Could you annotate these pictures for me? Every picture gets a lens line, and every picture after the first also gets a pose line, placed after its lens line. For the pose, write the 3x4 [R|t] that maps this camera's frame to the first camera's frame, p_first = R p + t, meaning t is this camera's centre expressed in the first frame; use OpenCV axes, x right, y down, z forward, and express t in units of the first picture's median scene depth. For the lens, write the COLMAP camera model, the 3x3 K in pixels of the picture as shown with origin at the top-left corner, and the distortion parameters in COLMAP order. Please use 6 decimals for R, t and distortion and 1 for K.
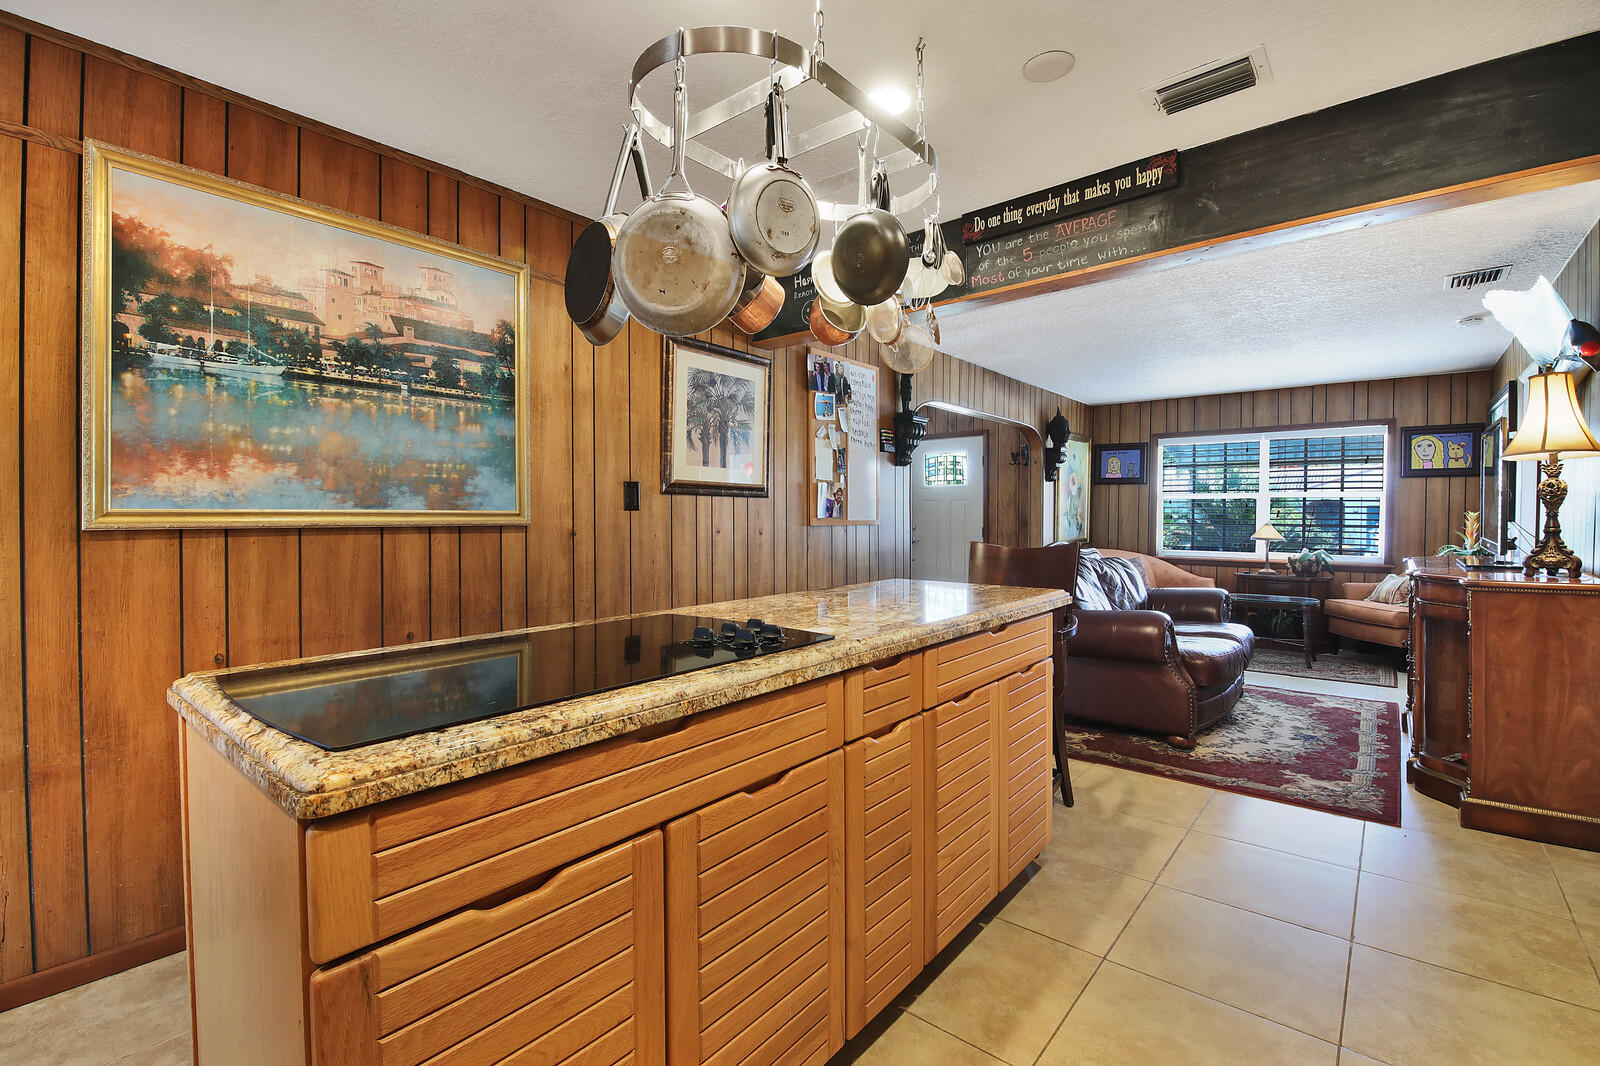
lens RADIAL K [[710.2, 0, 805.1], [0, 710.2, 518.6], [0, 0, 1]] dist [-0.008870, -0.007638]
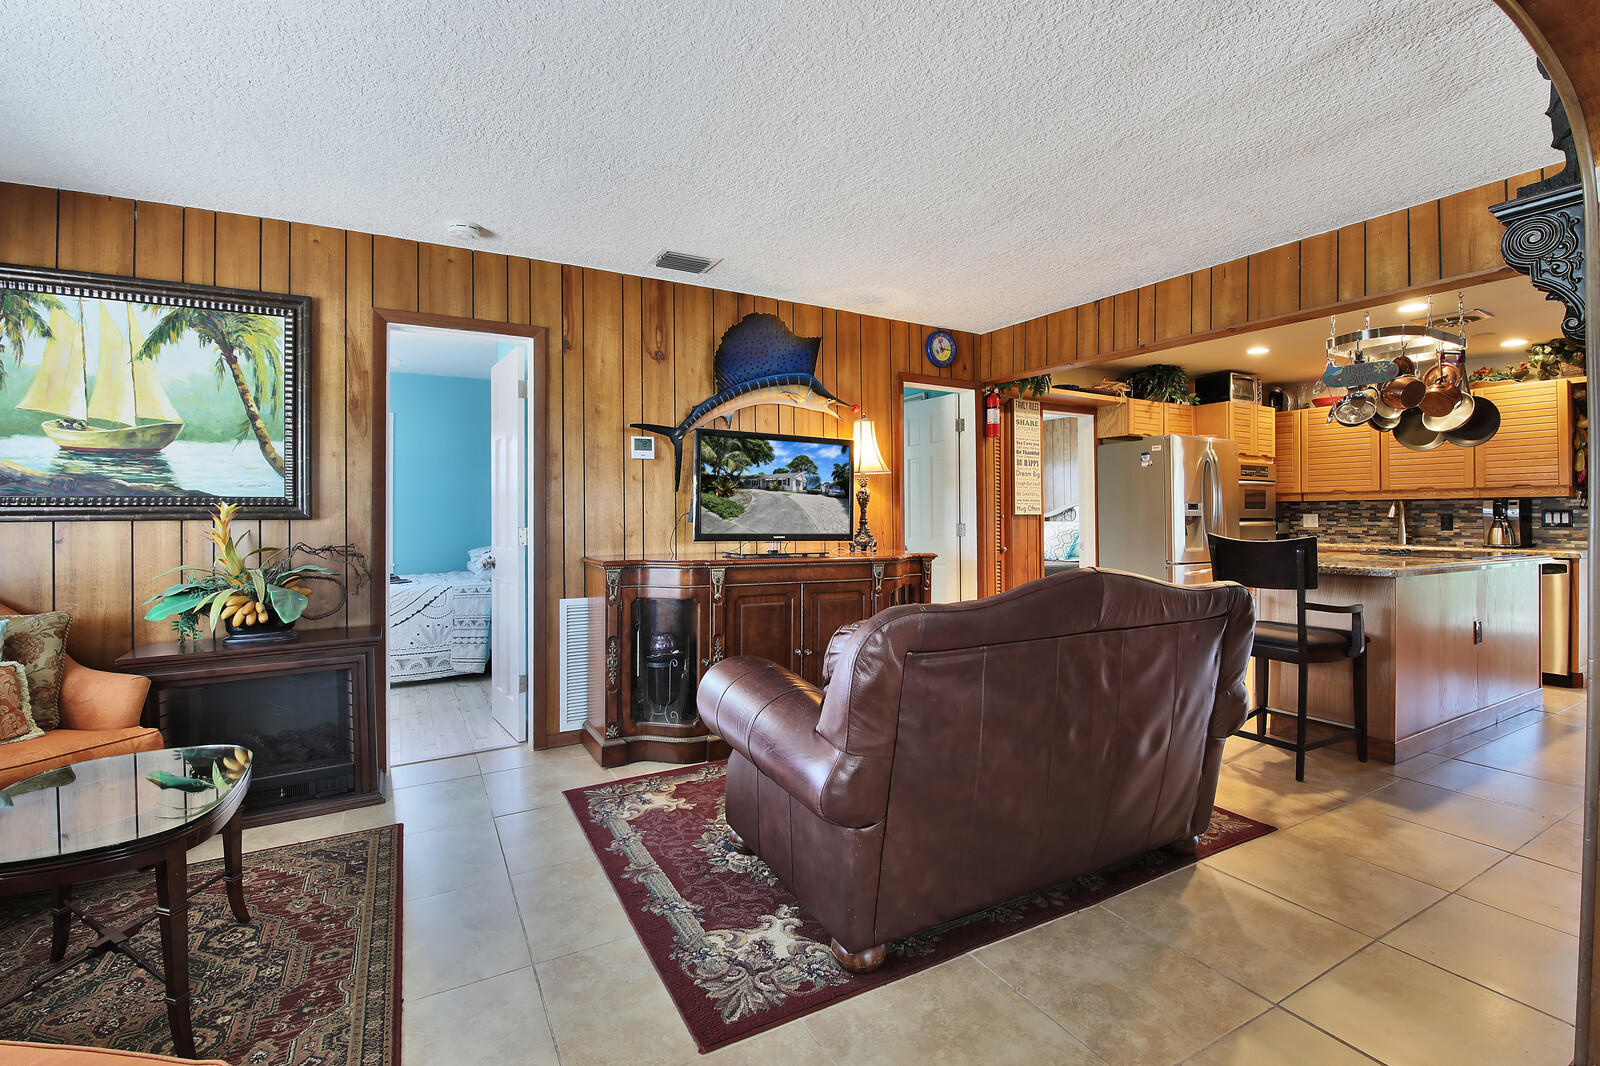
lens RADIAL K [[710.2, 0, 805.1], [0, 710.2, 518.6], [0, 0, 1]] dist [-0.008870, -0.007638]
pose [[-0.932908, -0.002323, 0.360108, 0.452495], [0.000403, 0.999972, 0.007495, -0.000731], [-0.360115, 0.007138, -0.932881, 1.836734]]
